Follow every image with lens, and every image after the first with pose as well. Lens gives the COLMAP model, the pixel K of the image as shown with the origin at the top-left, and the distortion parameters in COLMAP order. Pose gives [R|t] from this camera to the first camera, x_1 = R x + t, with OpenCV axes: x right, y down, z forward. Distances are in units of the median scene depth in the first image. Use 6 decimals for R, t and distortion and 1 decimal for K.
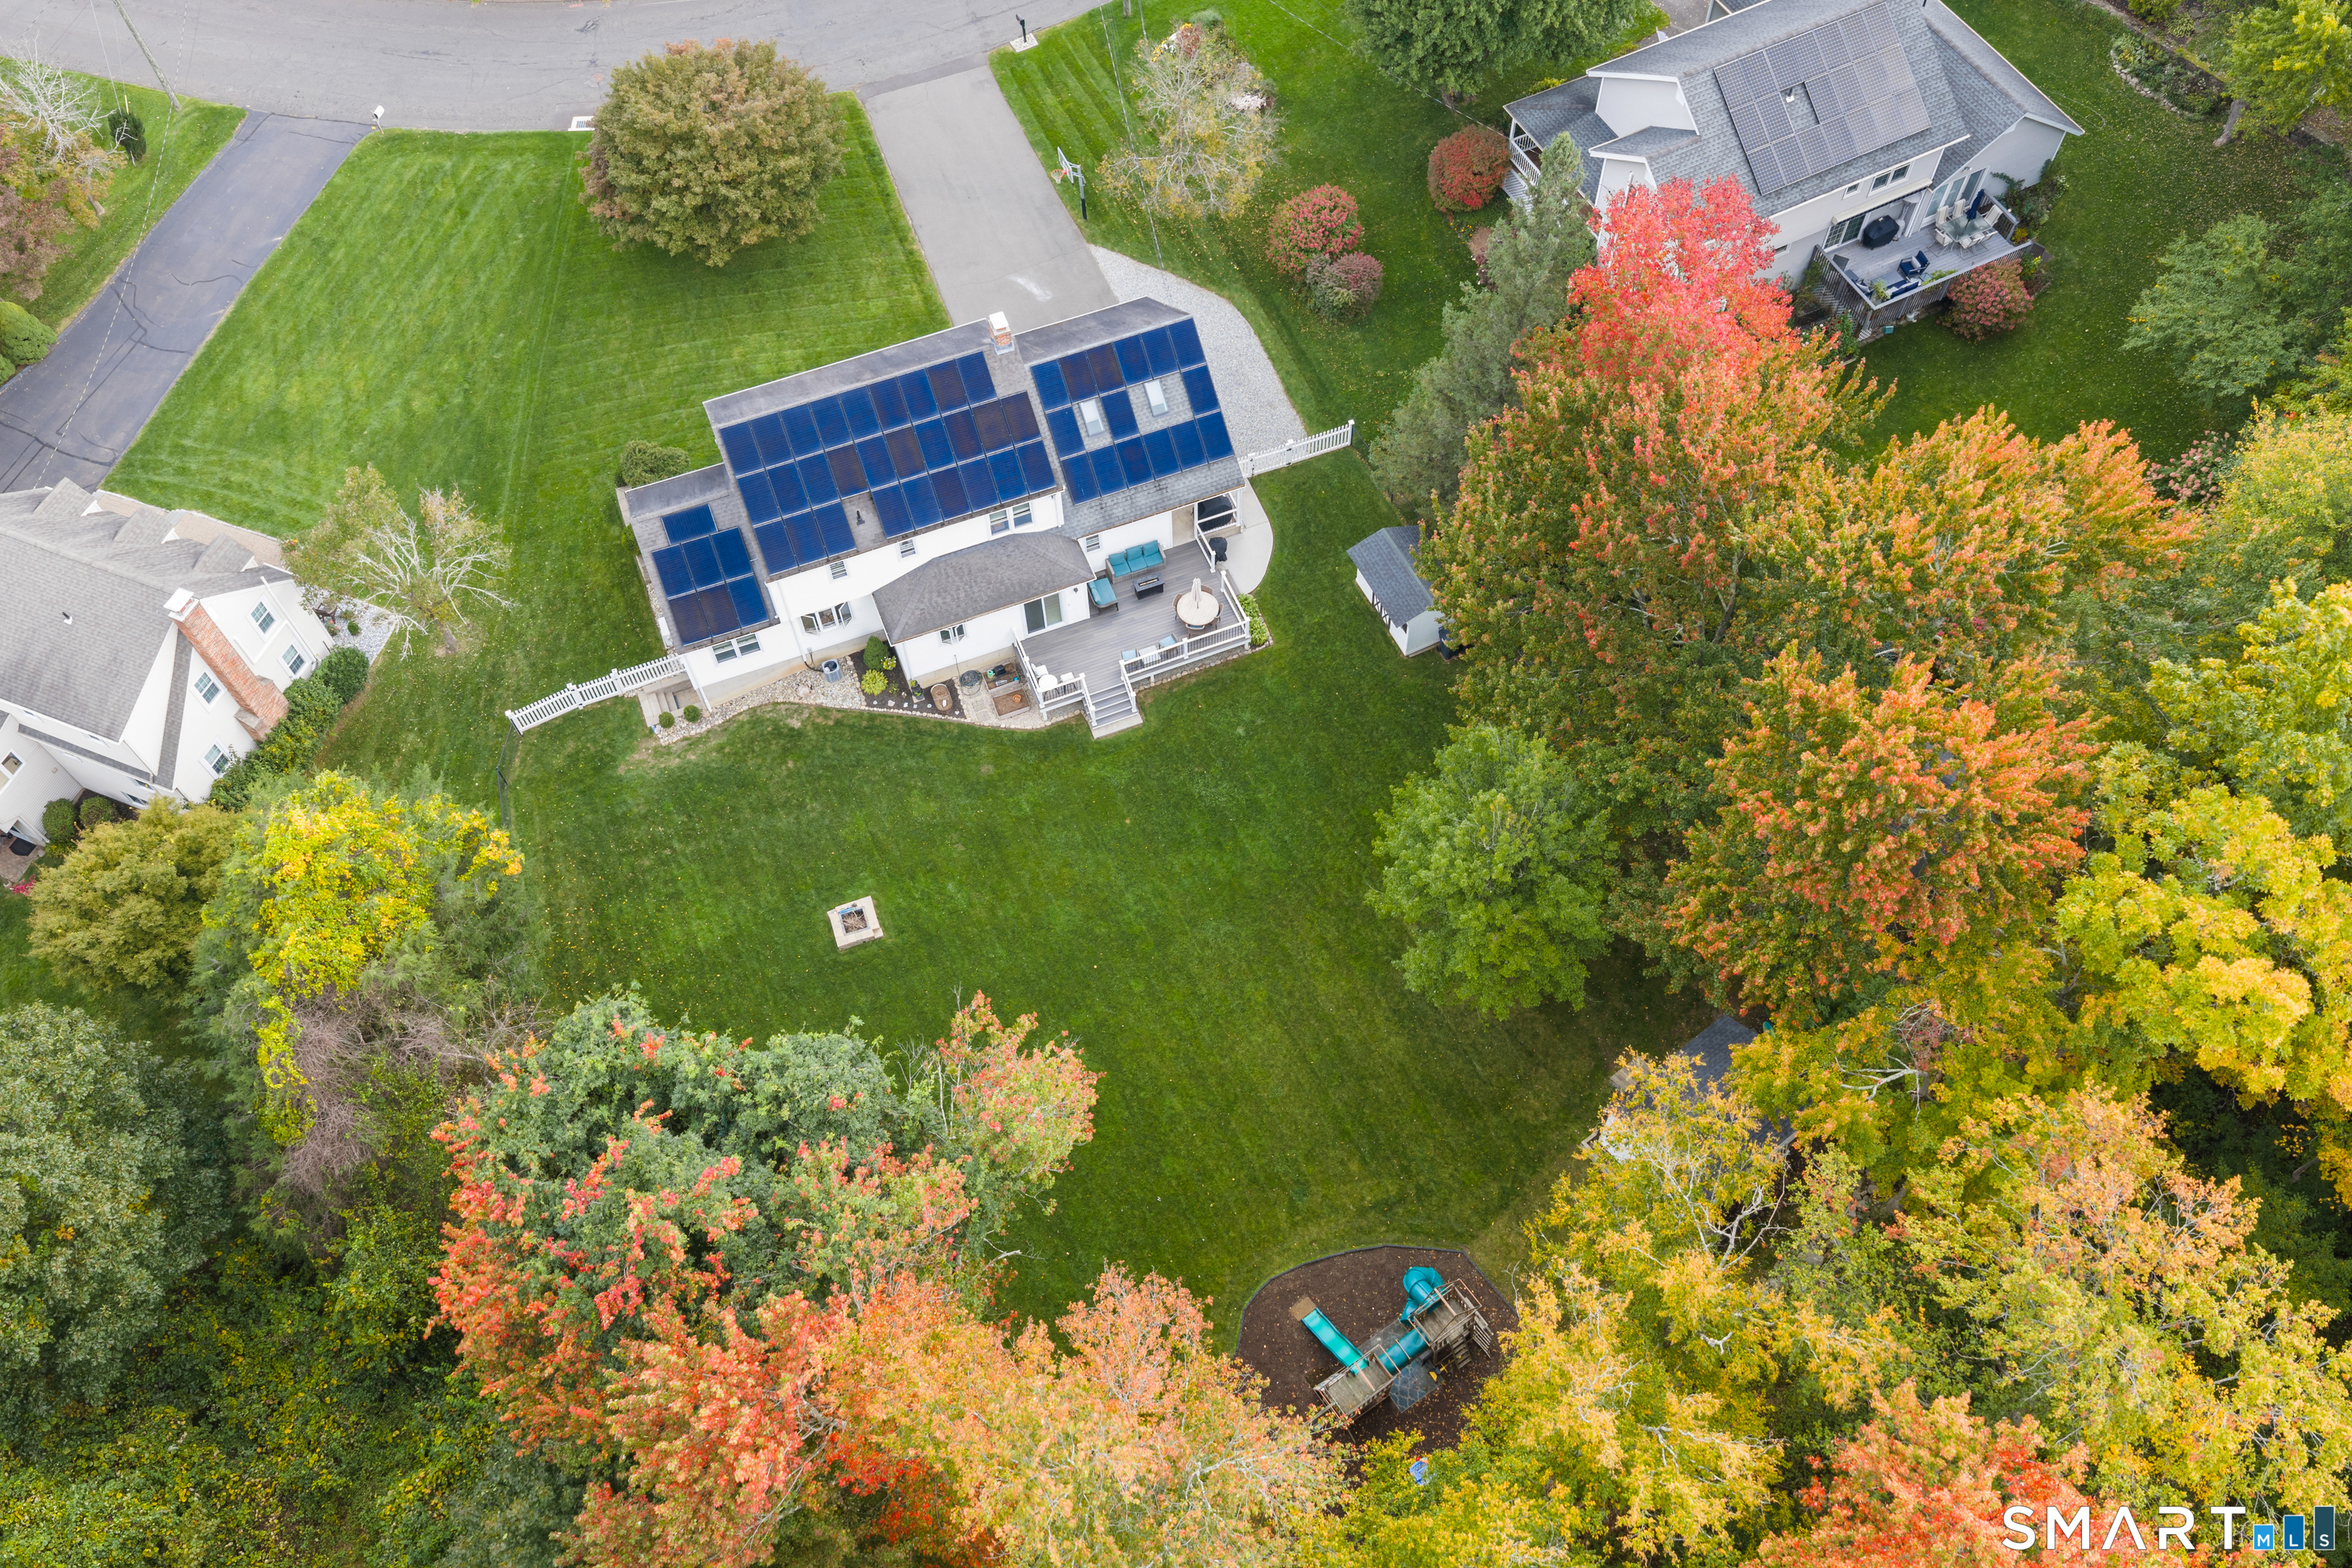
lens RADIAL K [[1901.1, 0, 1176.0], [0, 1901.1, 784.0], [0, 0, 1]] dist [0.013078, -0.004695]
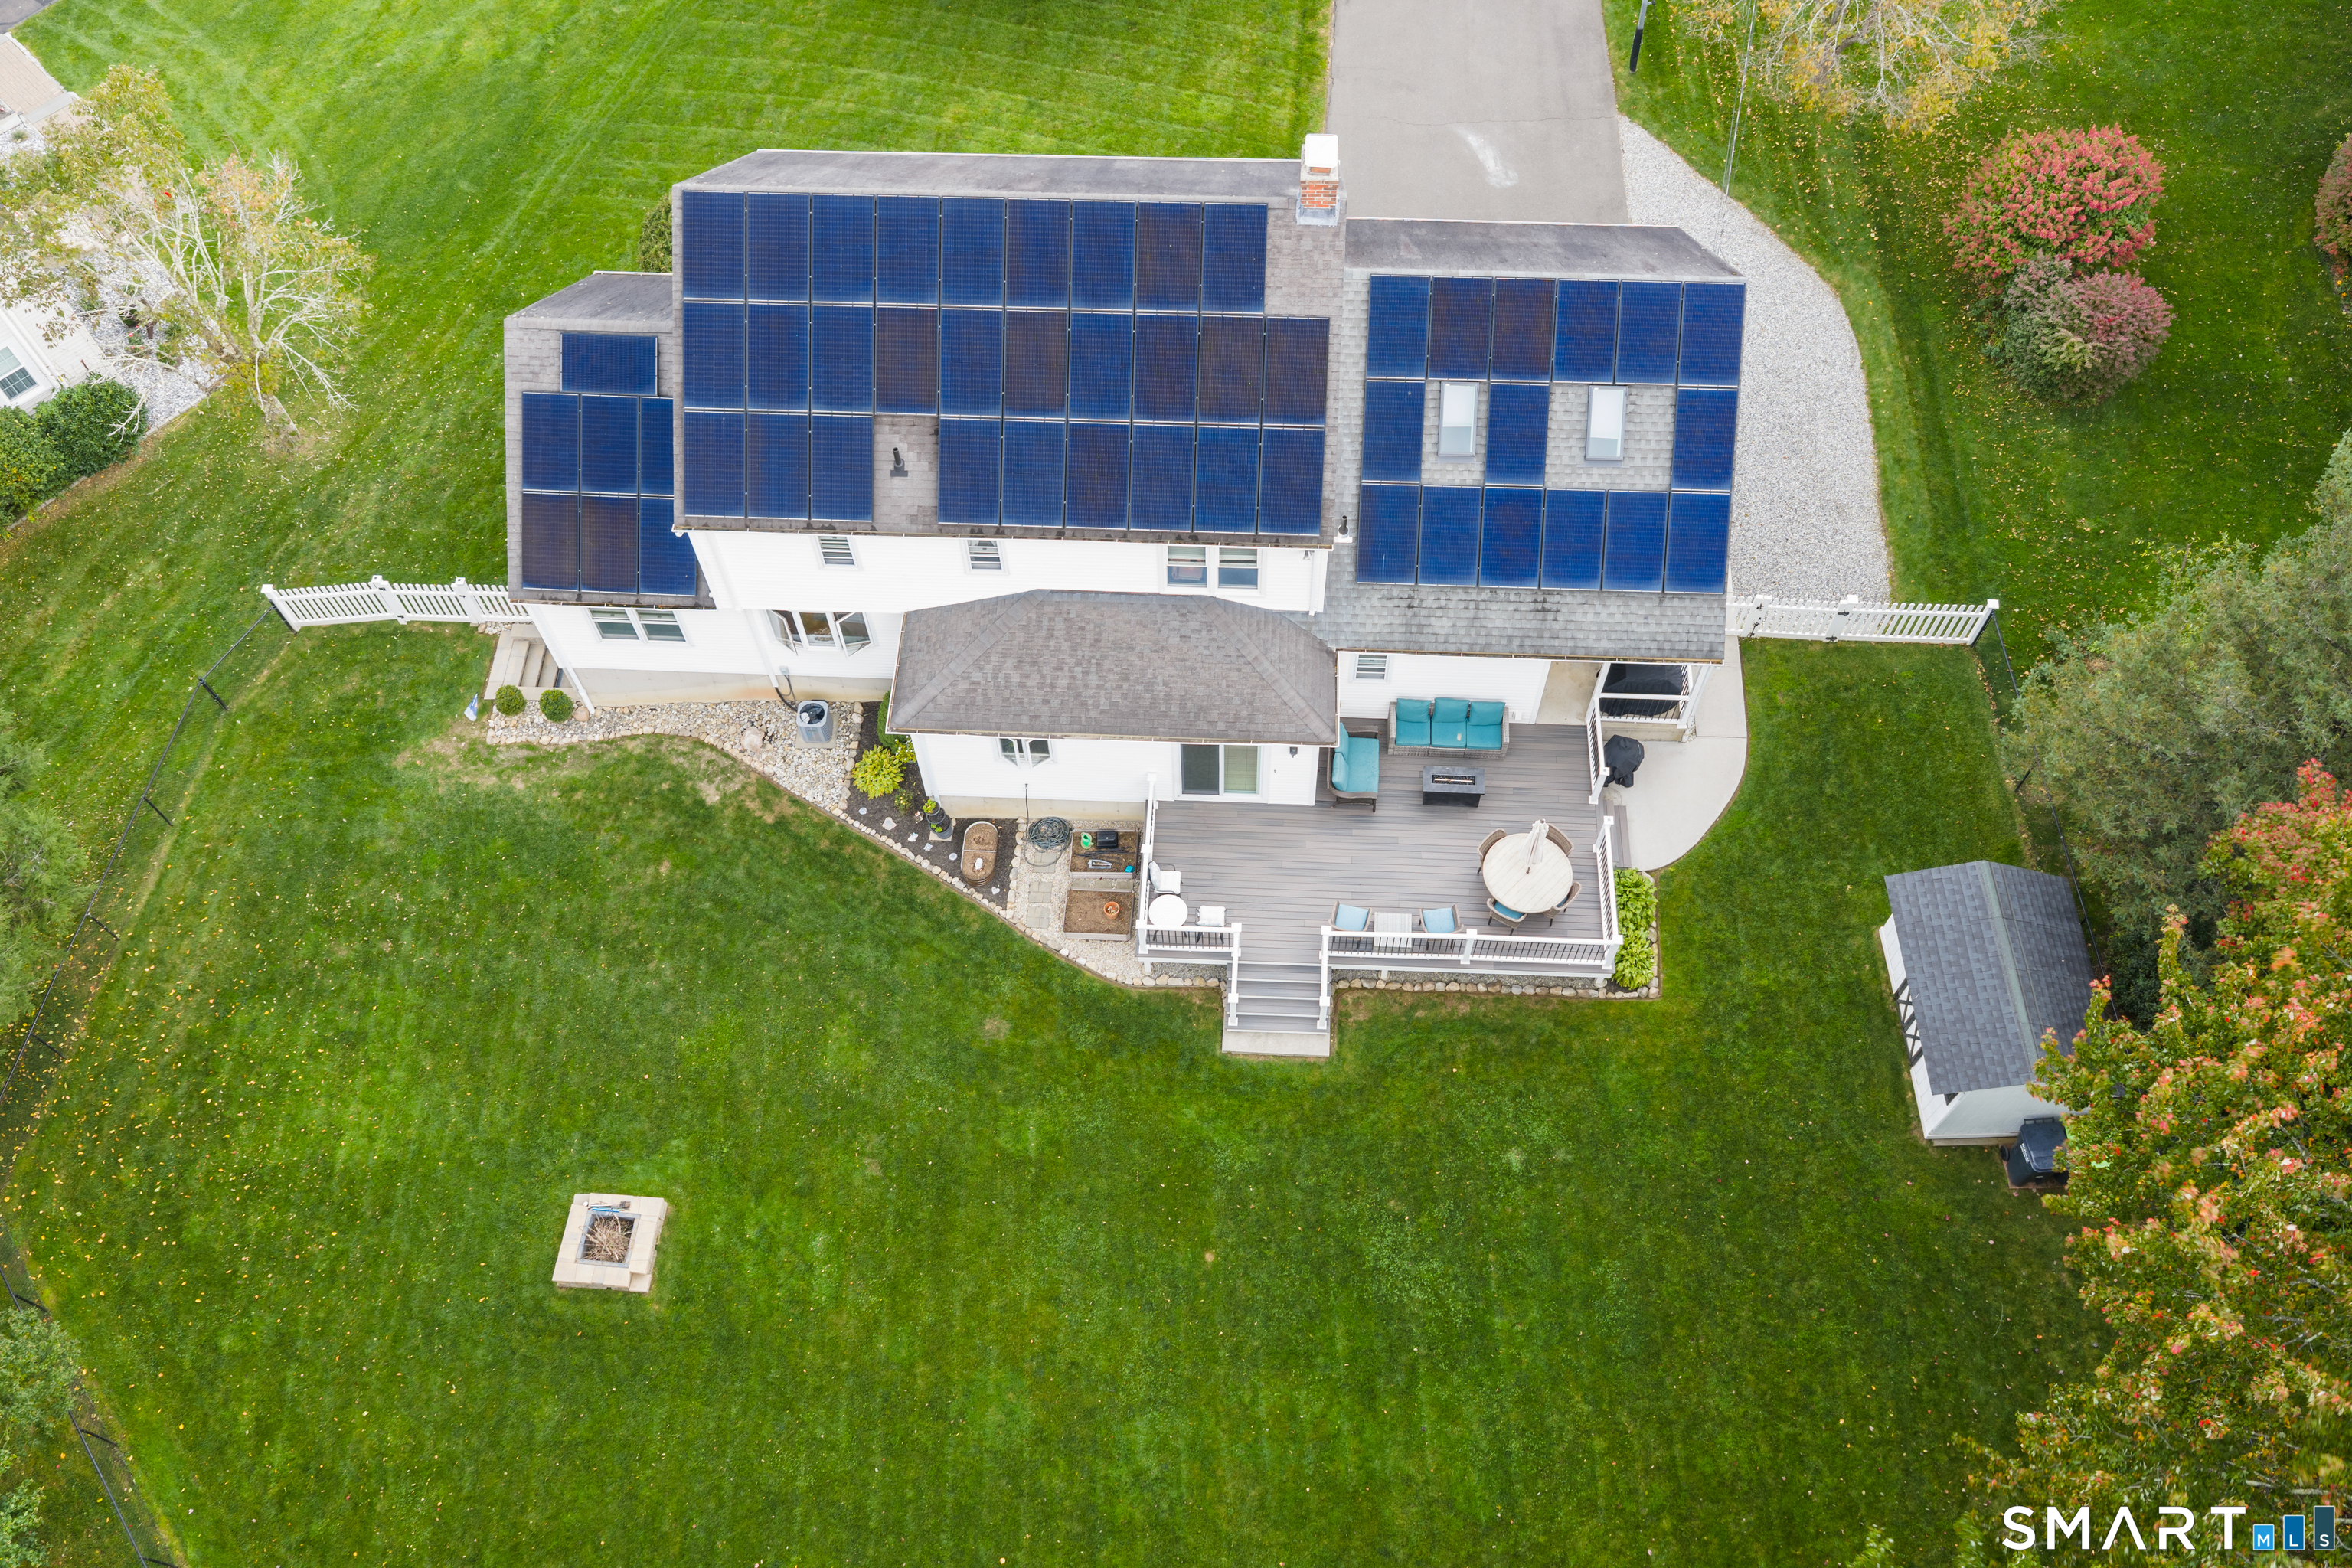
lens RADIAL K [[1901.1, 0, 1176.0], [0, 1901.1, 784.0], [0, 0, 1]] dist [0.013078, -0.004695]
pose [[0.911234, 0.359042, -0.201846, 0.019413], [-0.352995, 0.933260, 0.066478, -0.114426], [0.212244, 0.010674, 0.977158, 0.522352]]
